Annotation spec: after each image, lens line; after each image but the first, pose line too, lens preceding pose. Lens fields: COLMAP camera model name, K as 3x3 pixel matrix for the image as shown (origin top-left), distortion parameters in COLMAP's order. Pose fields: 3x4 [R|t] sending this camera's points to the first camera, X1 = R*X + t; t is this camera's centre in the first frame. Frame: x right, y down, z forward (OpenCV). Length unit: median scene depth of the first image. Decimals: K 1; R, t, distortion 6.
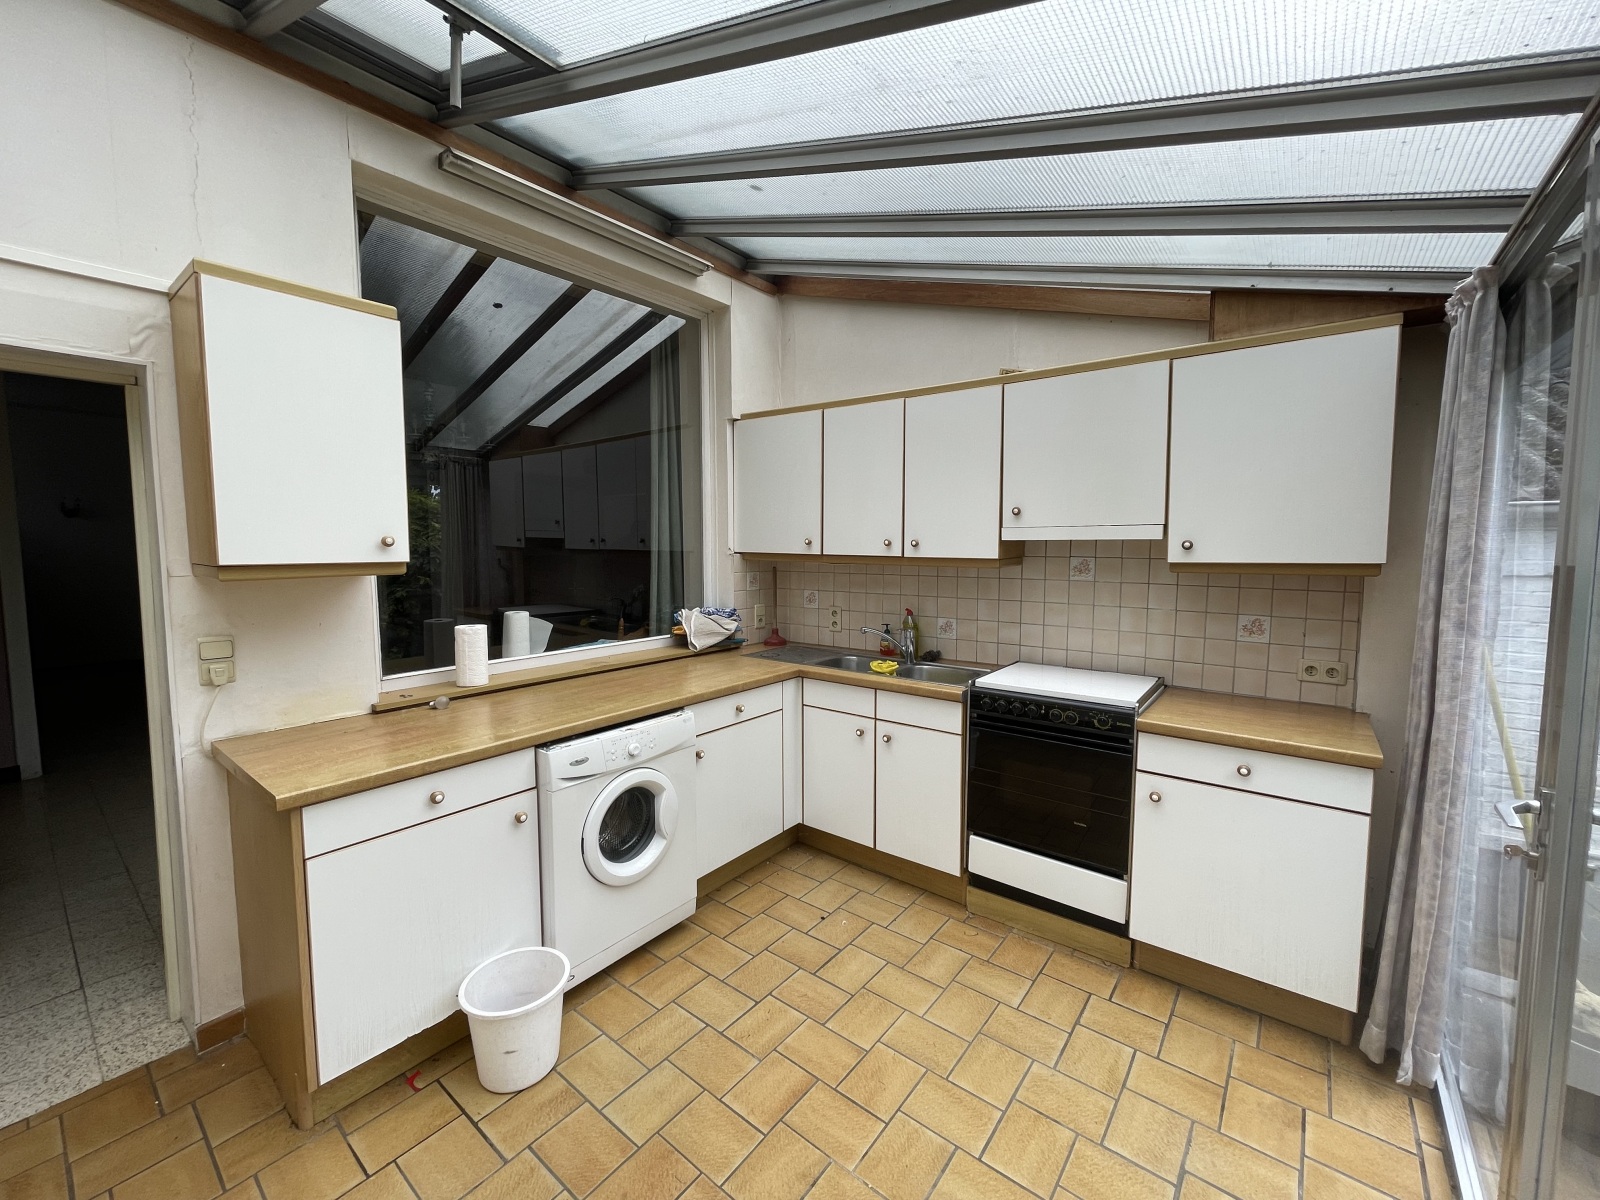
lens RADIAL K [[648.9, 0, 792.6], [0, 648.9, 590.9], [0, 0, 1]] dist [-0.002234, -0.000719]
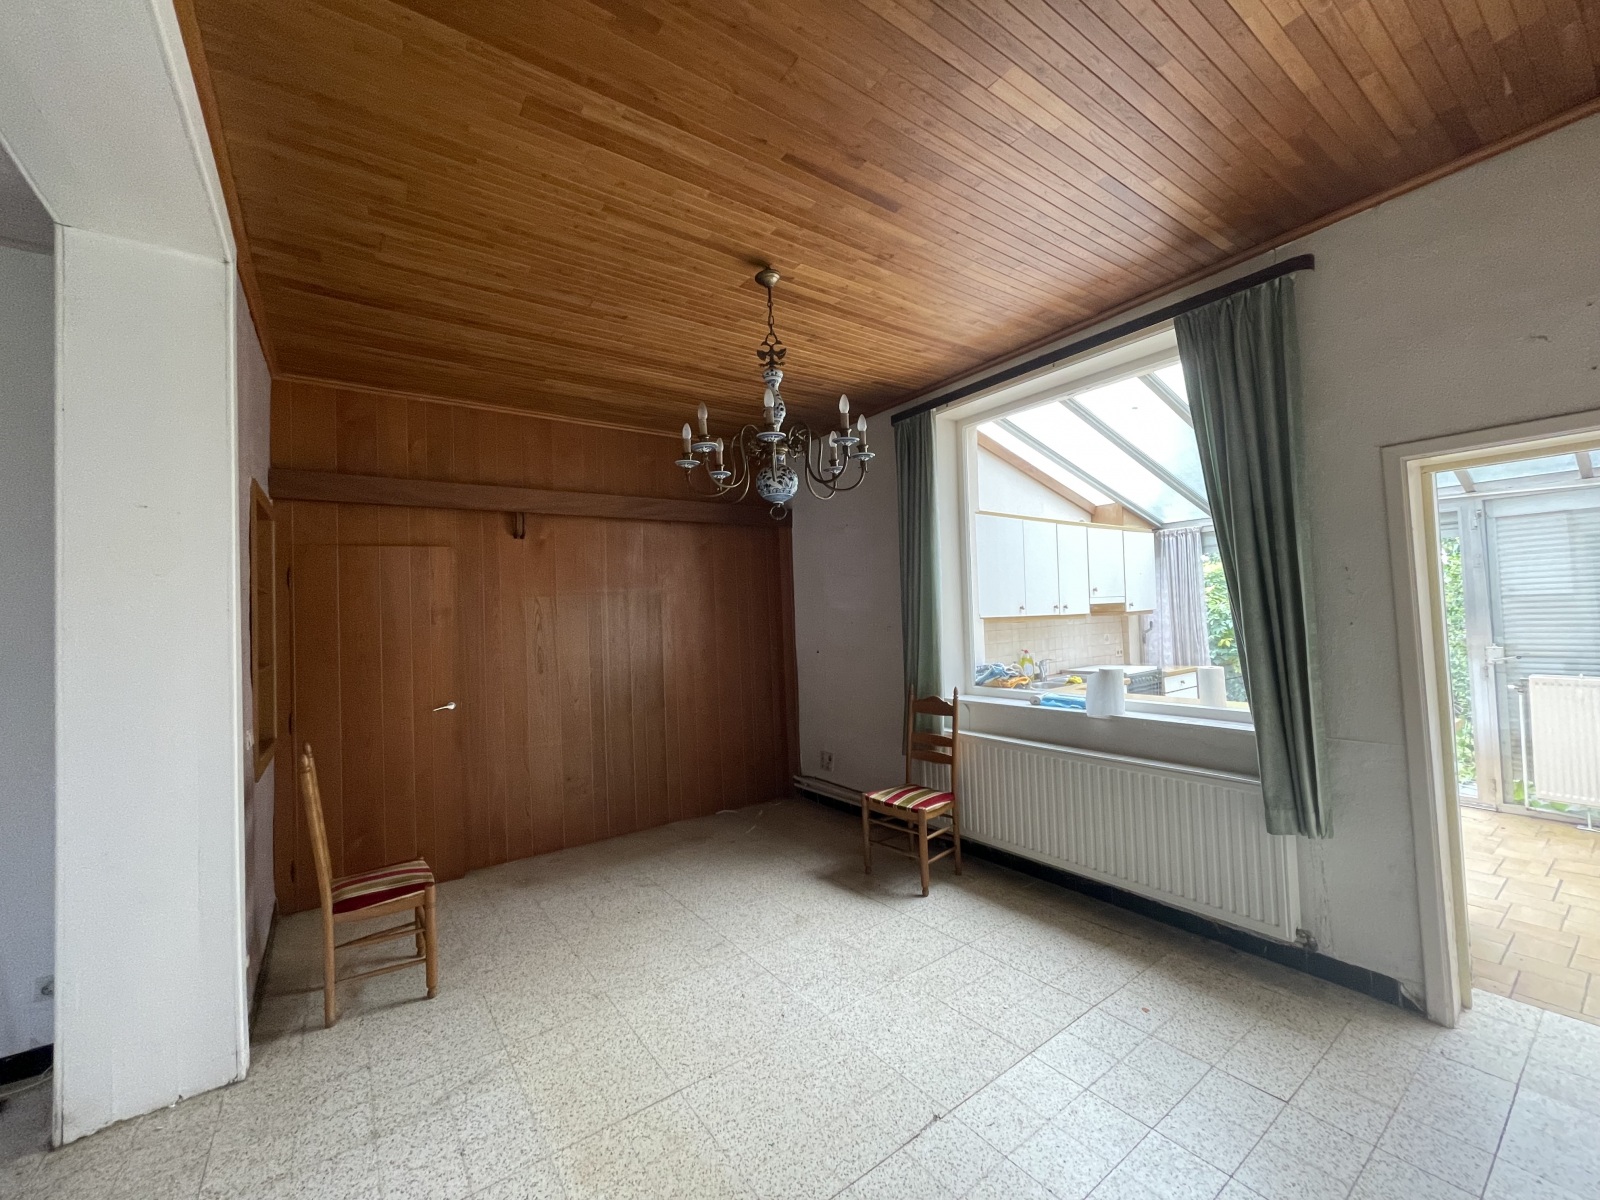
lens RADIAL K [[648.9, 0, 799.4], [0, 648.9, 590.5], [0, 0, 1]] dist [-0.002234, -0.000719]
pose [[0.267960, 0.023993, 0.963131, -2.067976], [0.112001, 0.992136, -0.055876, -0.122891], [-0.956898, 0.122844, 0.263166, 1.502634]]
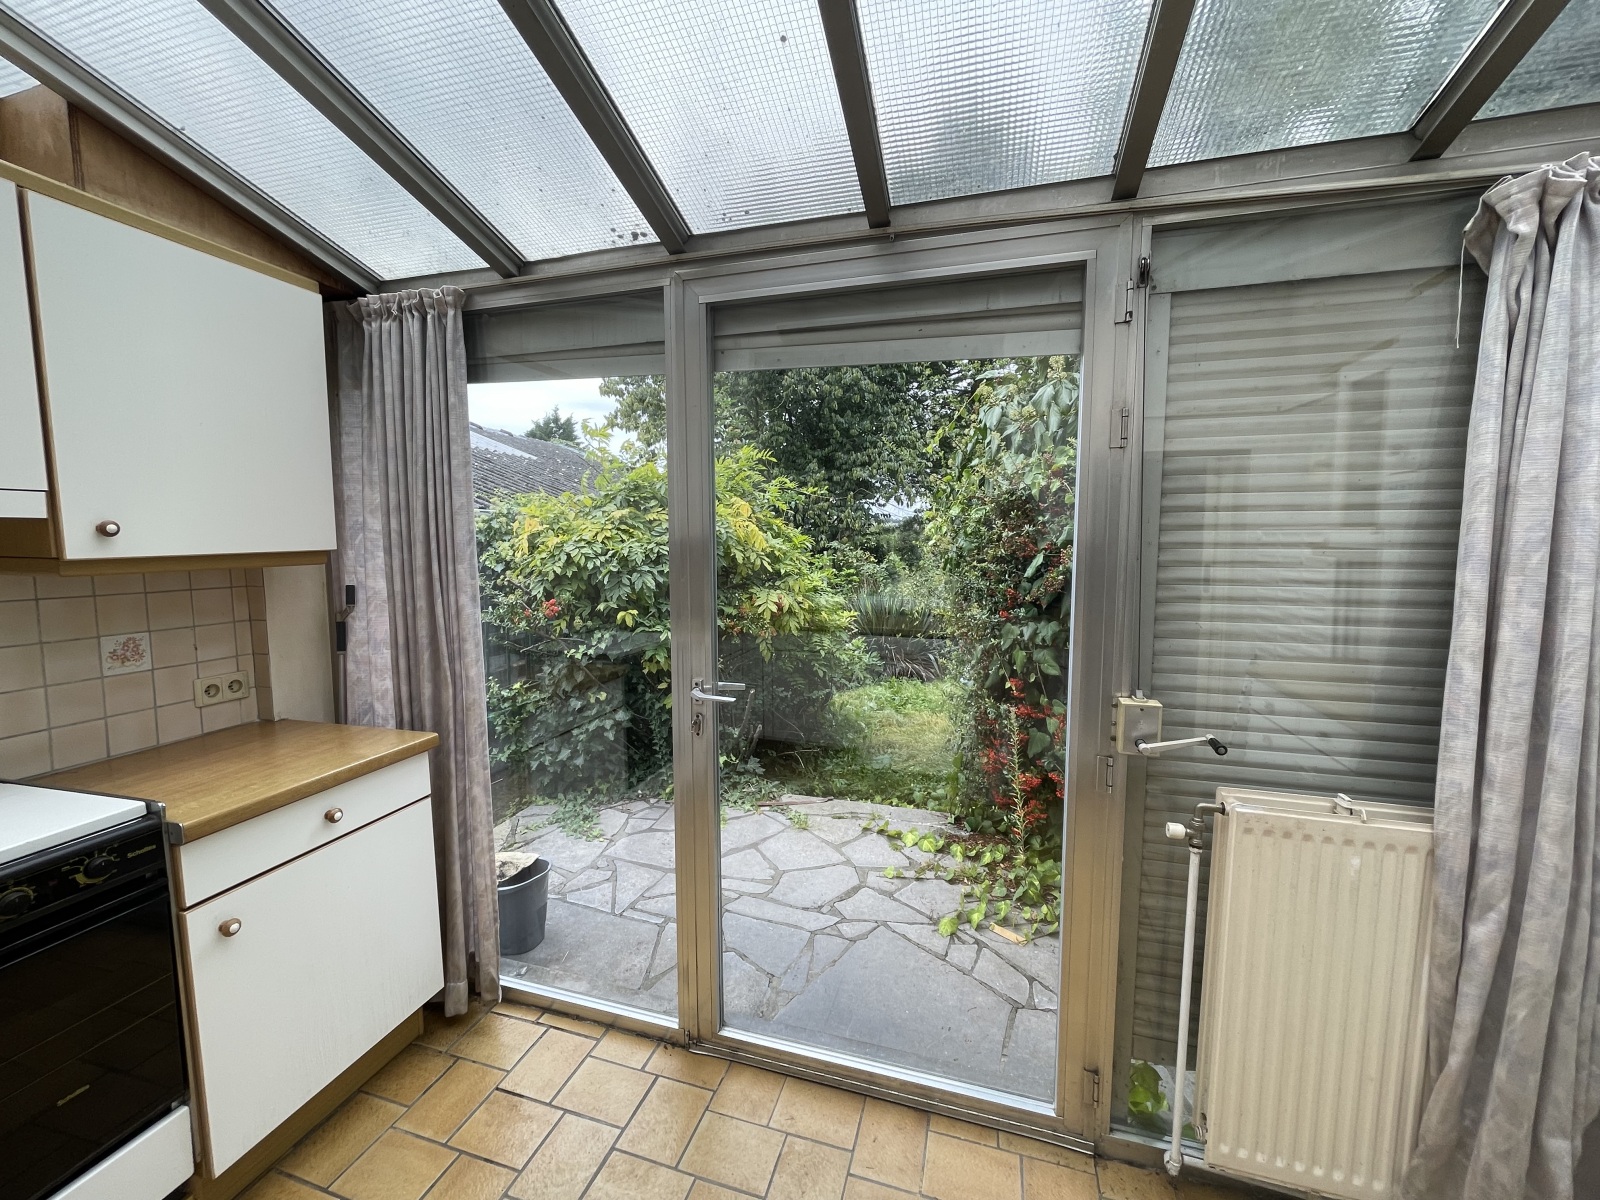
lens RADIAL K [[648.9, 0, 803.3], [0, 648.9, 593.4], [0, 0, 1]] dist [-0.002234, -0.000719]
pose [[-0.377019, -0.081886, 0.922579, -0.183147], [0.071522, 0.990536, 0.117146, -0.033884], [-0.923440, 0.110151, -0.367594, 0.605683]]
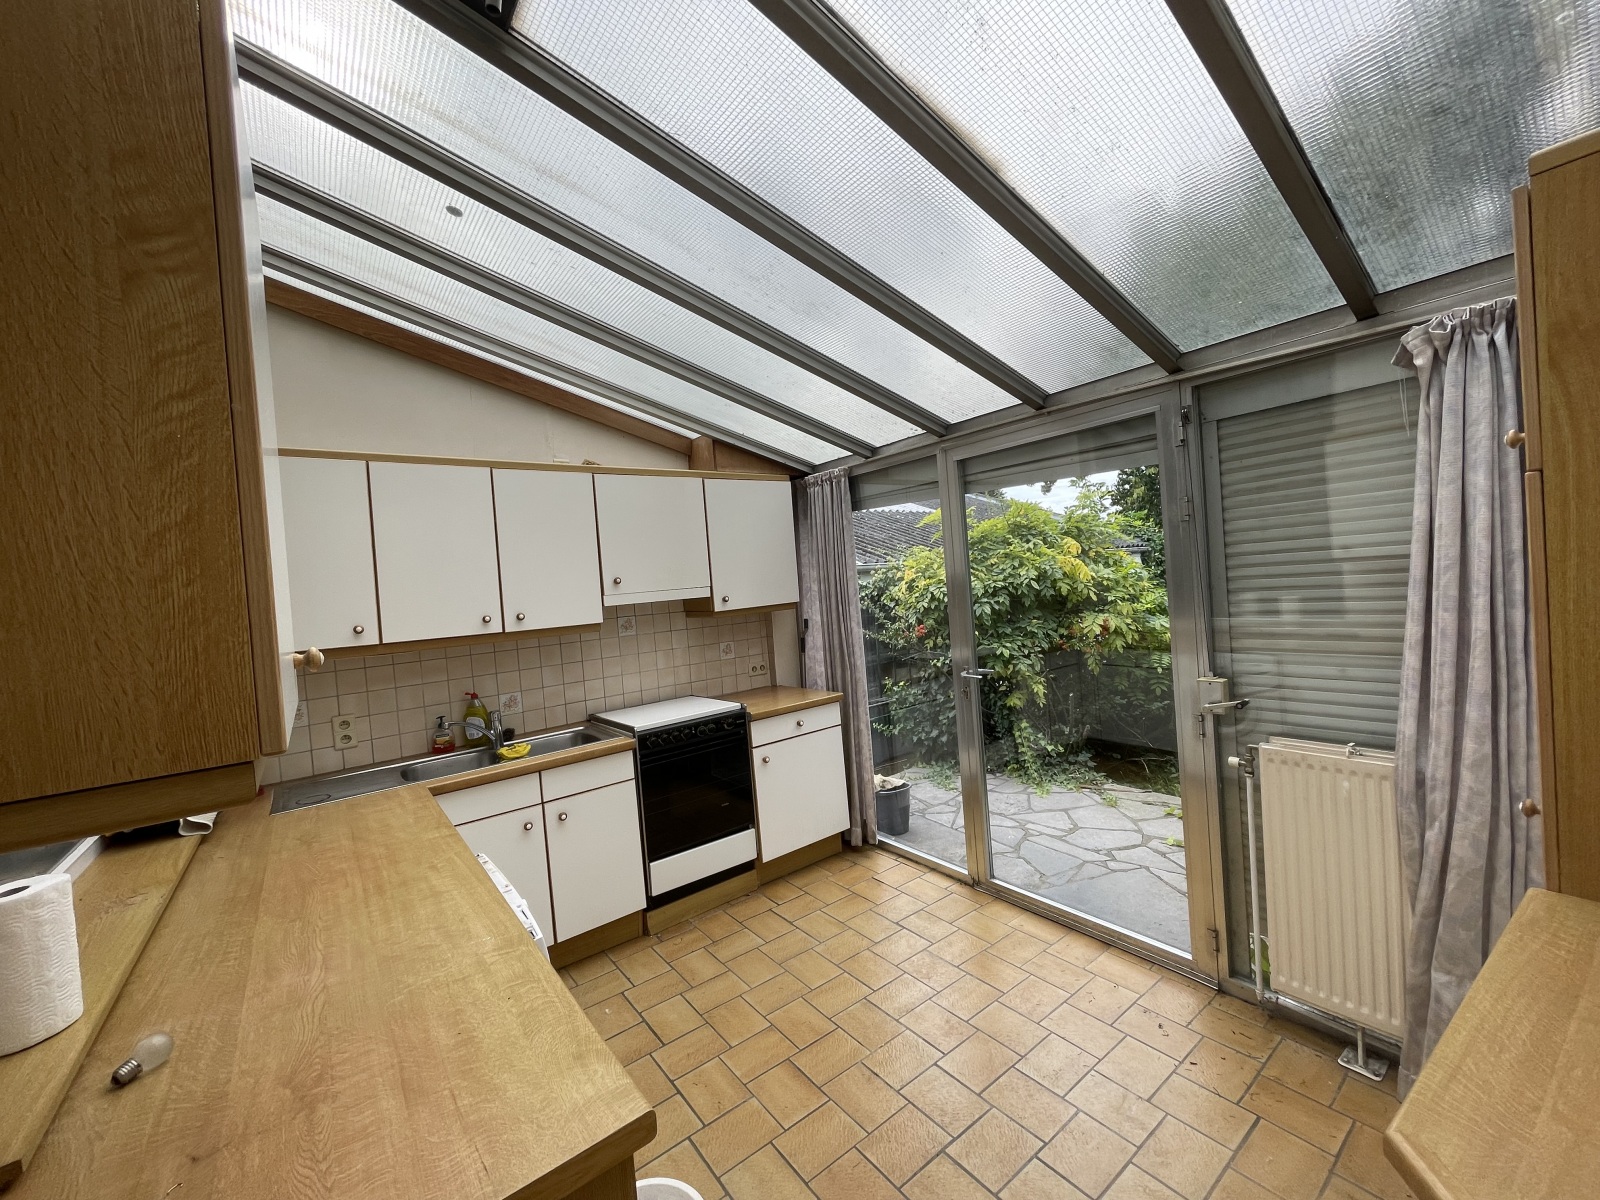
lens RADIAL K [[648.9, 0, 800.6], [0, 648.9, 589.4], [0, 0, 1]] dist [-0.002234, -0.000719]
pose [[0.241699, -0.032442, 0.969809, -0.805060], [0.150925, 0.988535, -0.004545, -0.056610], [-0.958542, 0.147467, 0.243824, 0.432325]]
